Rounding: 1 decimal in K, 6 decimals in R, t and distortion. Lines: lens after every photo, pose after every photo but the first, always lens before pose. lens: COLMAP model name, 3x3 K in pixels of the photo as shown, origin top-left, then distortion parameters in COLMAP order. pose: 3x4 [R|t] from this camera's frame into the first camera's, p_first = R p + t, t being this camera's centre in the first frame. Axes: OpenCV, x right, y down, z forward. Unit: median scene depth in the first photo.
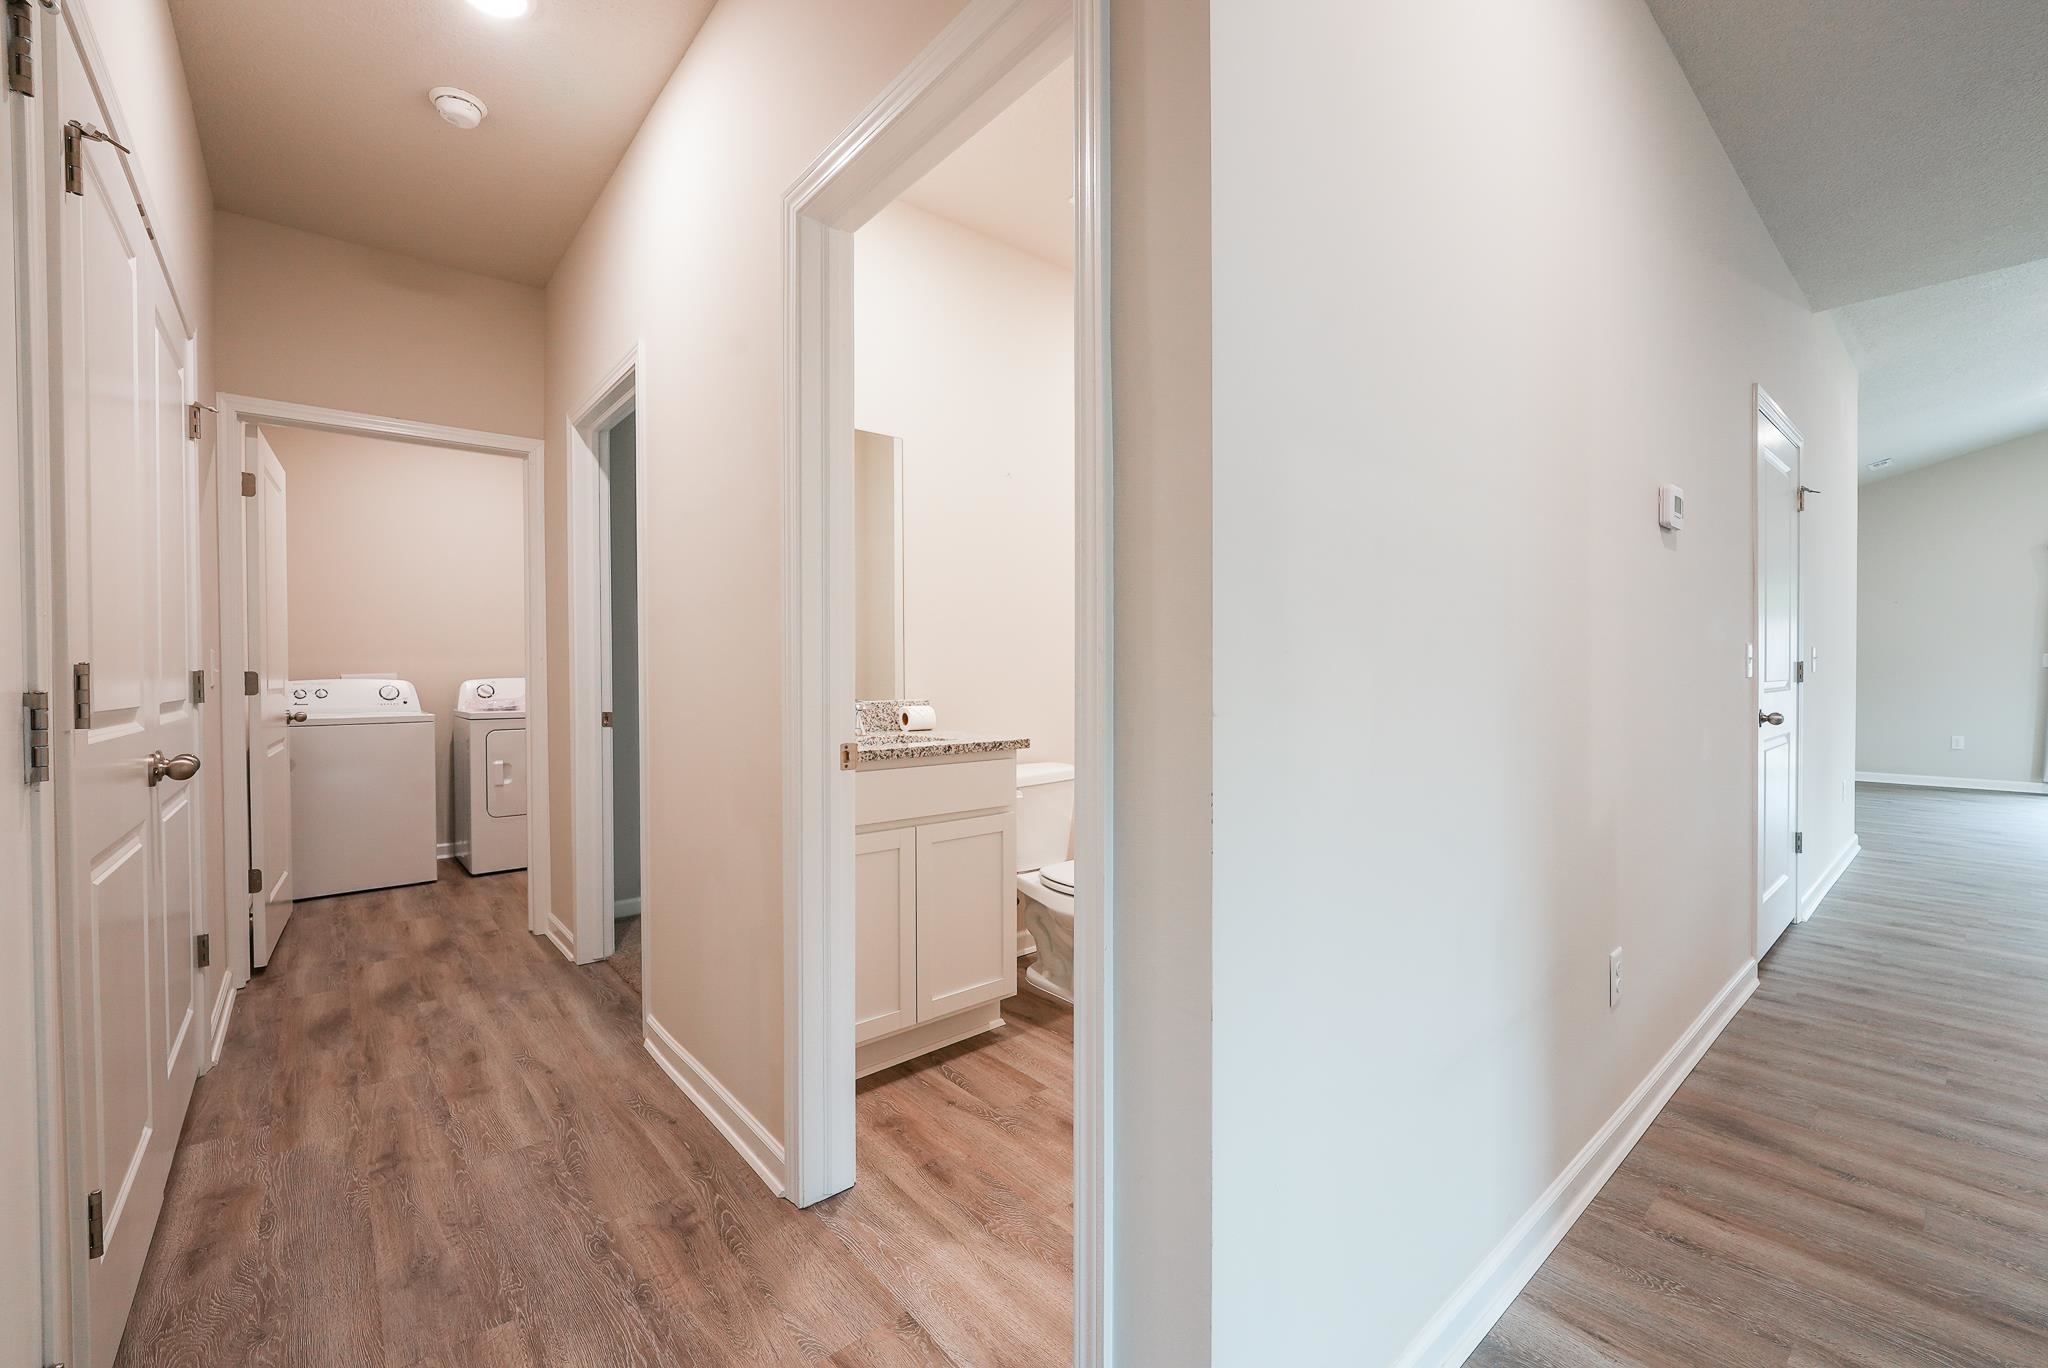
lens RADIAL K [[830.0, 0, 1010.0], [0, 830.0, 692.1], [0, 0, 1]] dist [-0.006527, -0.001230]
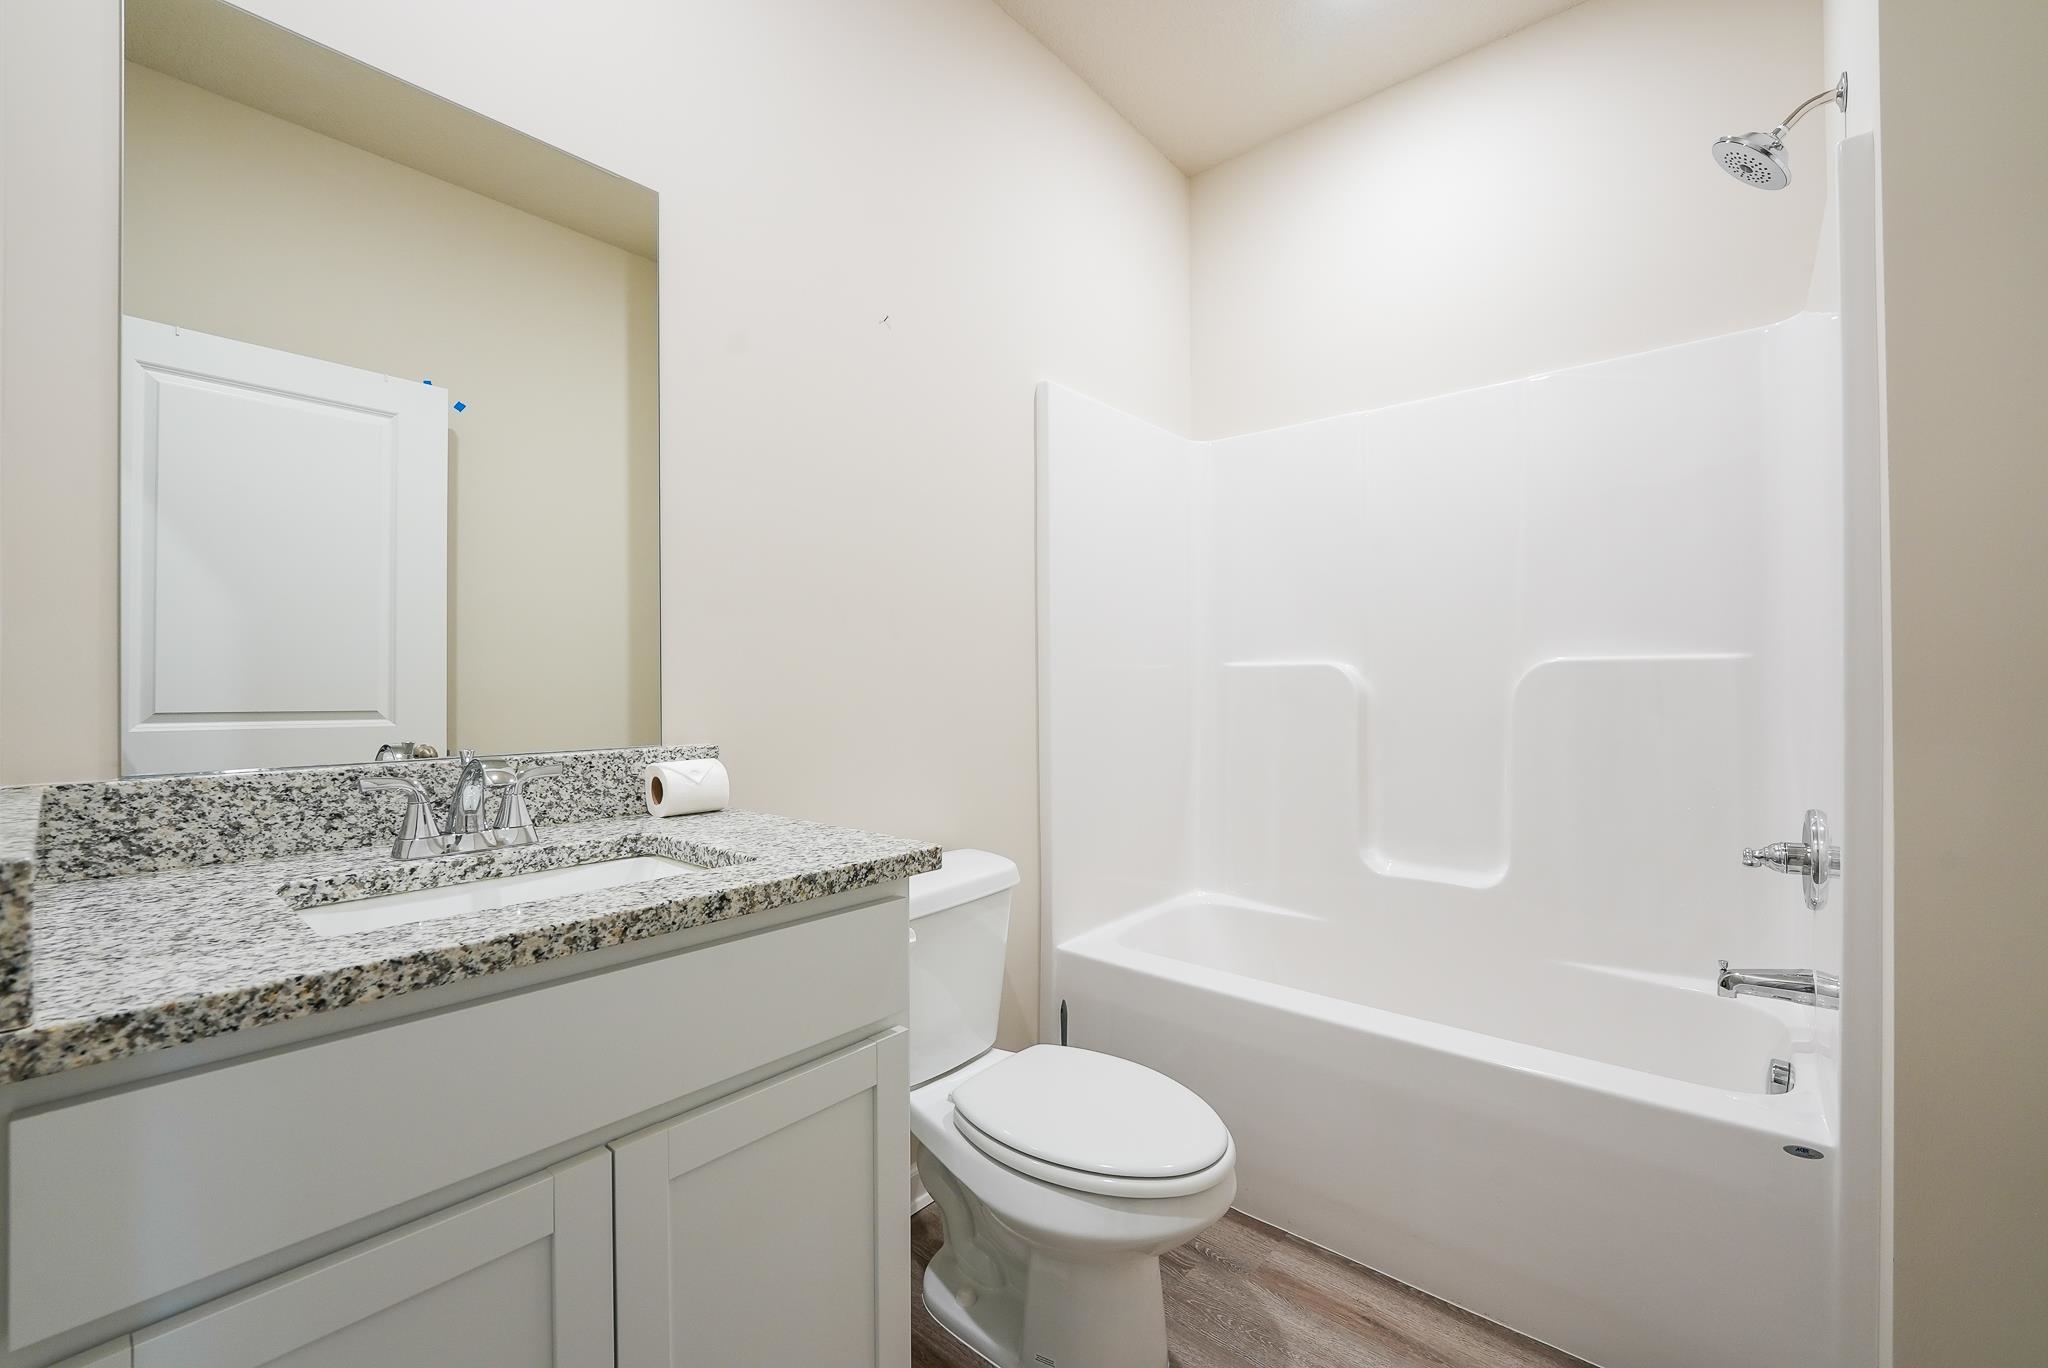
lens RADIAL K [[830.0, 0, 1019.7], [0, 830.0, 685.8], [0, 0, 1]] dist [-0.006527, -0.001230]
pose [[0.987266, 0.003134, 0.159048, -0.004559], [0.000682, 0.999713, -0.023928, -0.016750], [-0.159078, 0.023732, 0.986981, 0.644323]]
